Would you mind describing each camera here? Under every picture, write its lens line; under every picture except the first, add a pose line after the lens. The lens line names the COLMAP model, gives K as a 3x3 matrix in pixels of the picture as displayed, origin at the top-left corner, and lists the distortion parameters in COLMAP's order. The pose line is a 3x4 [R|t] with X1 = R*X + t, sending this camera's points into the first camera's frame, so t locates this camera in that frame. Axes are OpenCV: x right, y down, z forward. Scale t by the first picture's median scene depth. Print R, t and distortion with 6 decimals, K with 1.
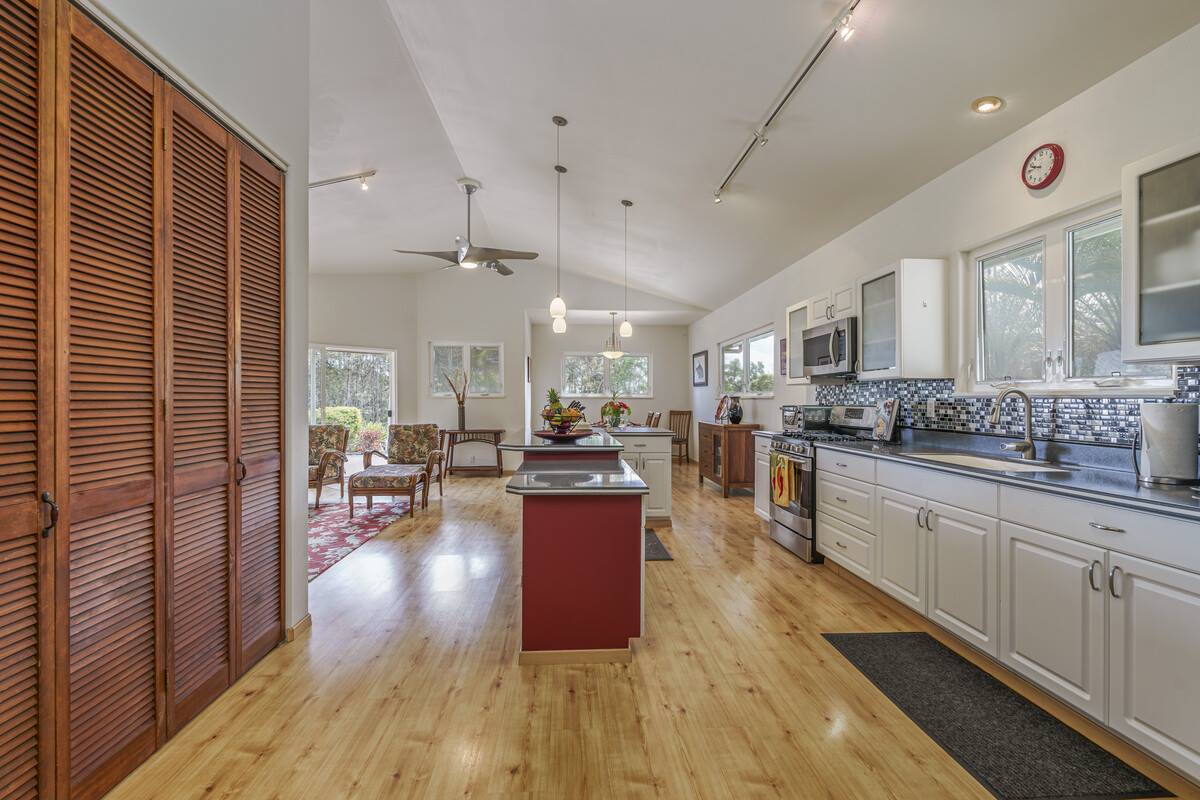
lens RADIAL K [[537.6, 0, 598.7], [0, 537.6, 394.1], [0, 0, 1]] dist [-0.000905, -0.000140]
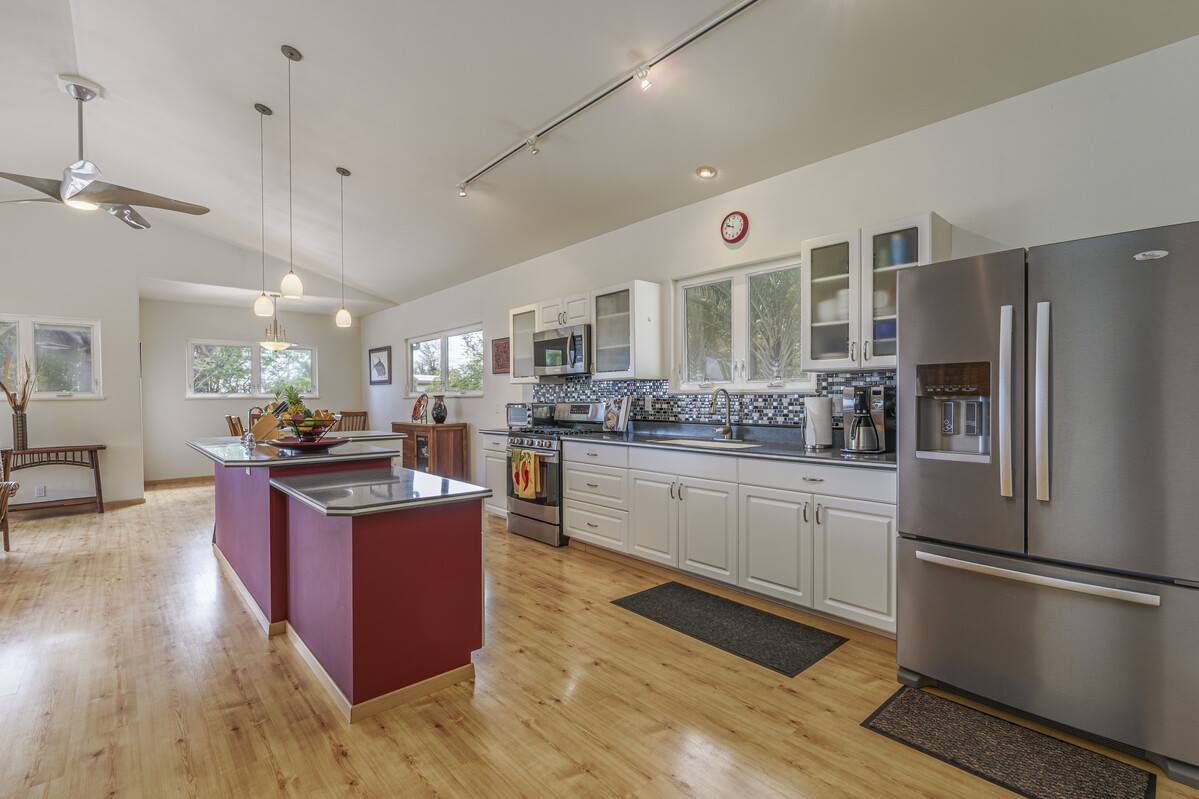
lens RADIAL K [[547.4, 0, 599.5], [0, 547.4, 399.5], [0, 0, 1]] dist [-0.001588, -0.000501]
pose [[0.788844, -0.011323, 0.614489, -0.237387], [0.003956, 0.999903, 0.013346, -0.000088], [-0.614580, -0.008097, 0.788813, 0.074880]]
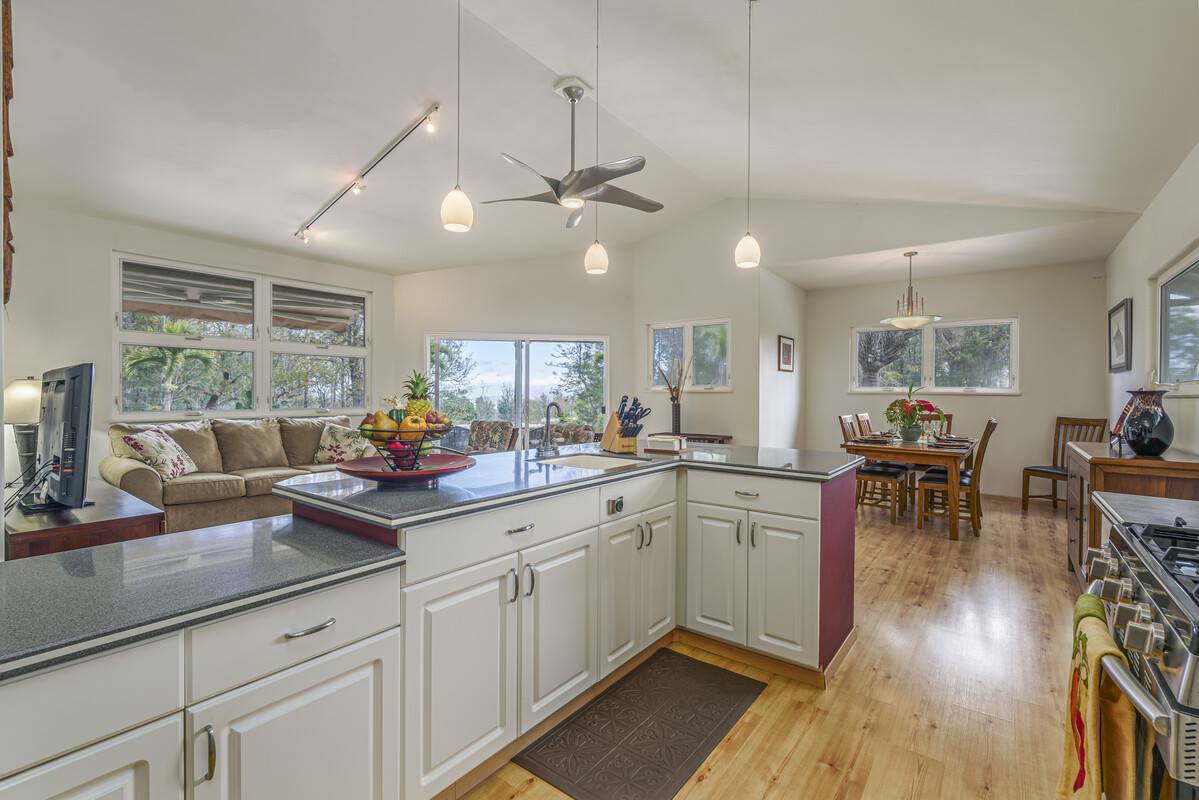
lens RADIAL K [[537.1, 0, 598.2], [0, 537.1, 394.1], [0, 0, 1]] dist [-0.000905, -0.000140]
pose [[0.756067, 0.005752, -0.654469, 0.382460], [-0.000382, 0.999965, 0.008347, 0.007337], [0.654494, -0.006060, 0.756043, 0.765415]]
